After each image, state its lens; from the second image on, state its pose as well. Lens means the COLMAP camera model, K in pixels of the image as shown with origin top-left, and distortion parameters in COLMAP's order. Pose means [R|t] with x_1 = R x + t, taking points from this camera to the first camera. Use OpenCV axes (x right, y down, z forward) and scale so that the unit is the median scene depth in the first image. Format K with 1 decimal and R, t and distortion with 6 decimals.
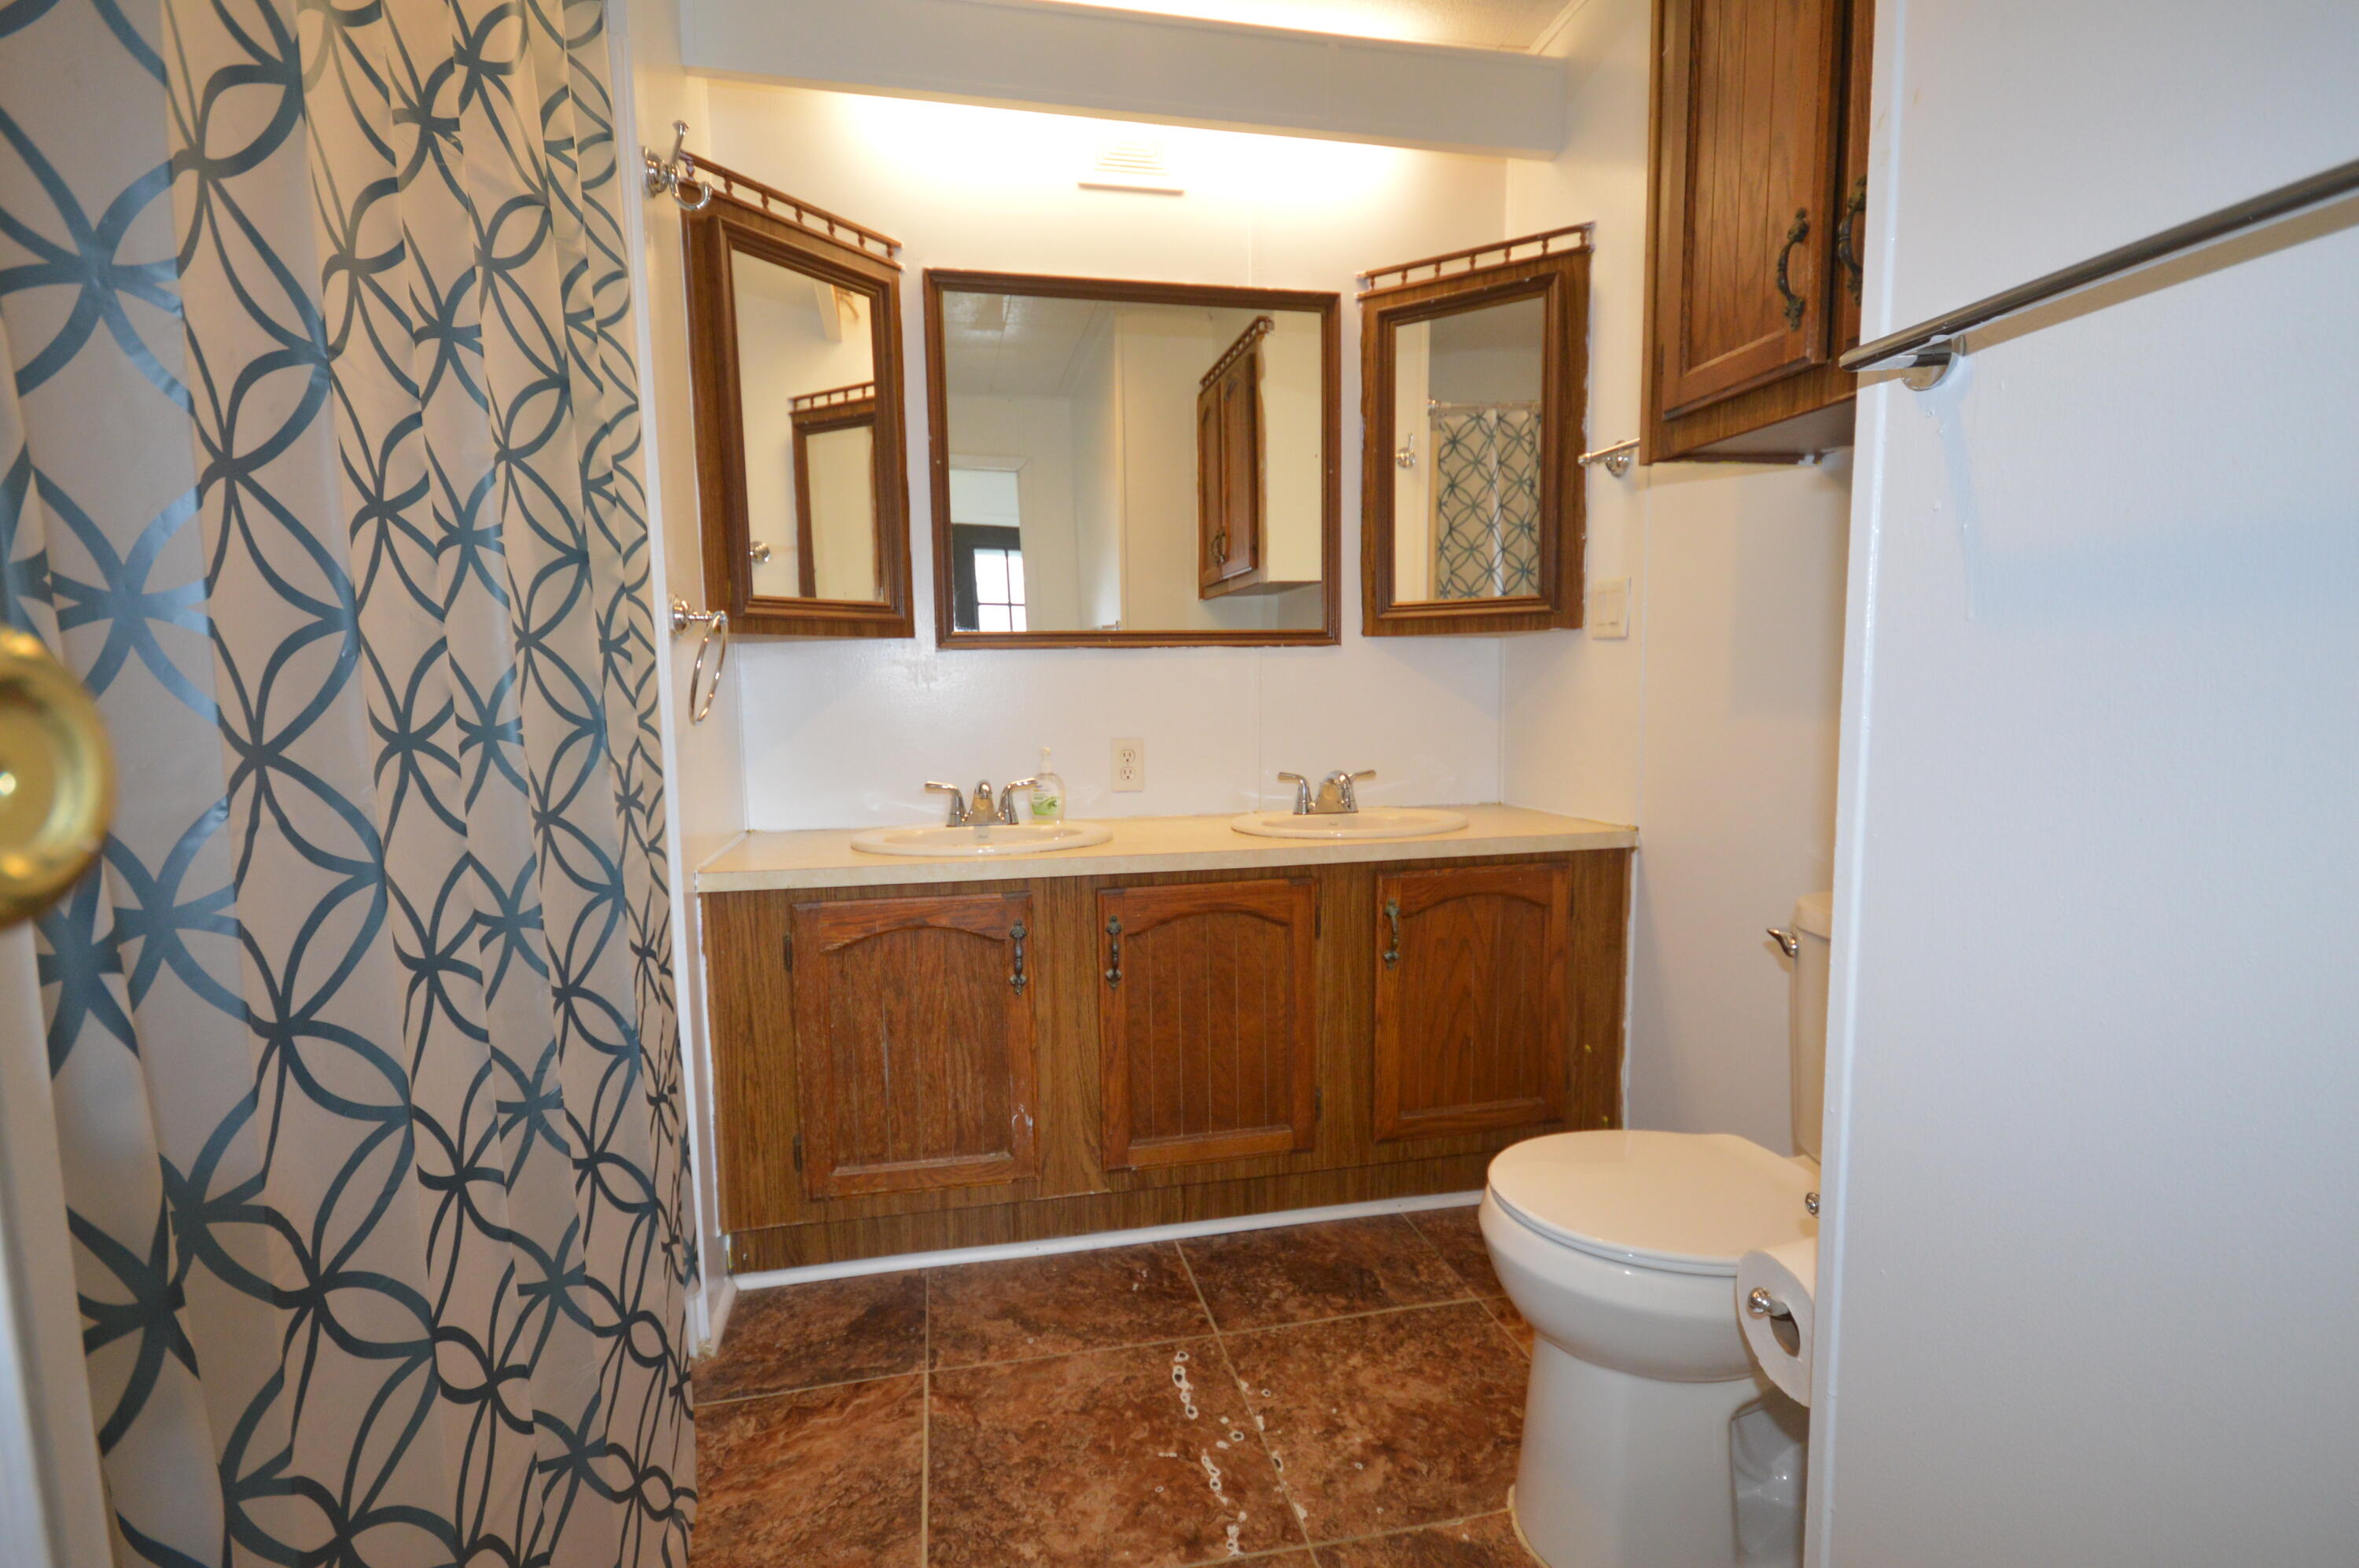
lens RADIAL K [[1142.0, 0, 1171.8], [0, 1142.0, 810.5], [0, 0, 1]] dist [0.017460, 0.001082]
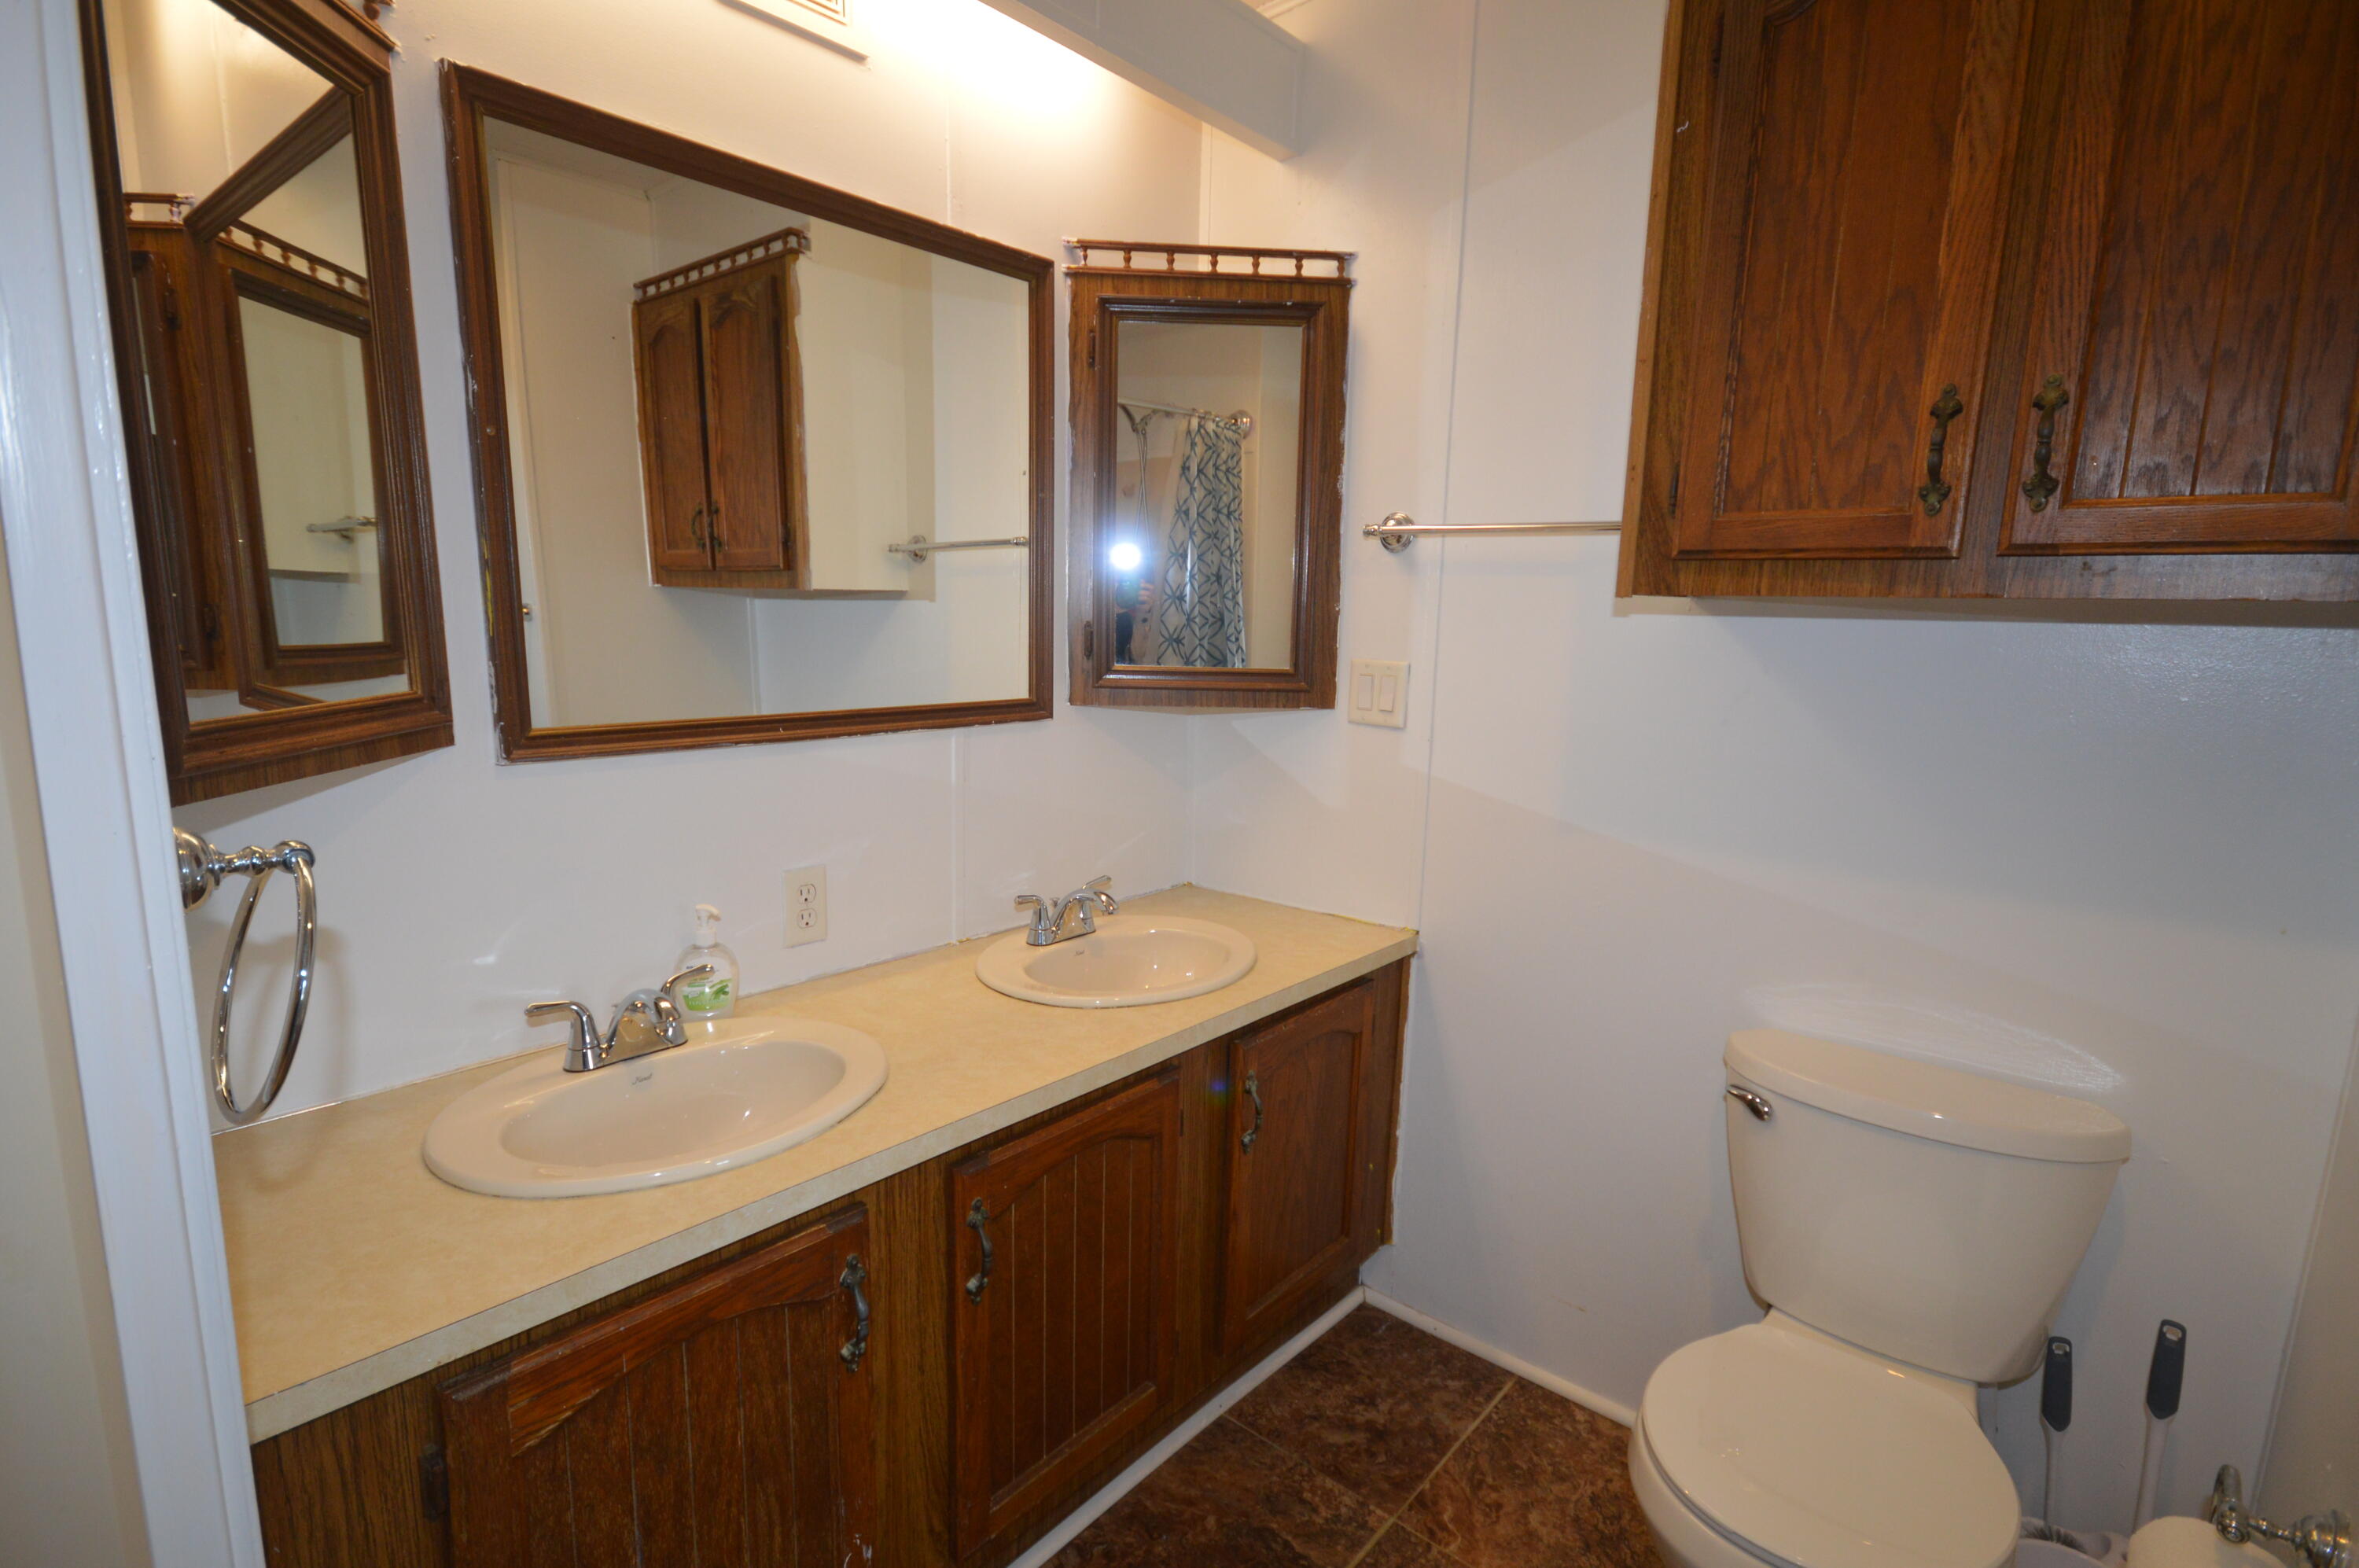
lens RADIAL K [[1142.0, 0, 1171.8], [0, 1142.0, 810.5], [0, 0, 1]] dist [0.017460, 0.001082]
pose [[0.799847, -0.075295, 0.595462, -0.294085], [0.033353, 0.996143, 0.081159, -0.159198], [-0.599276, -0.045054, 0.799274, 0.354851]]
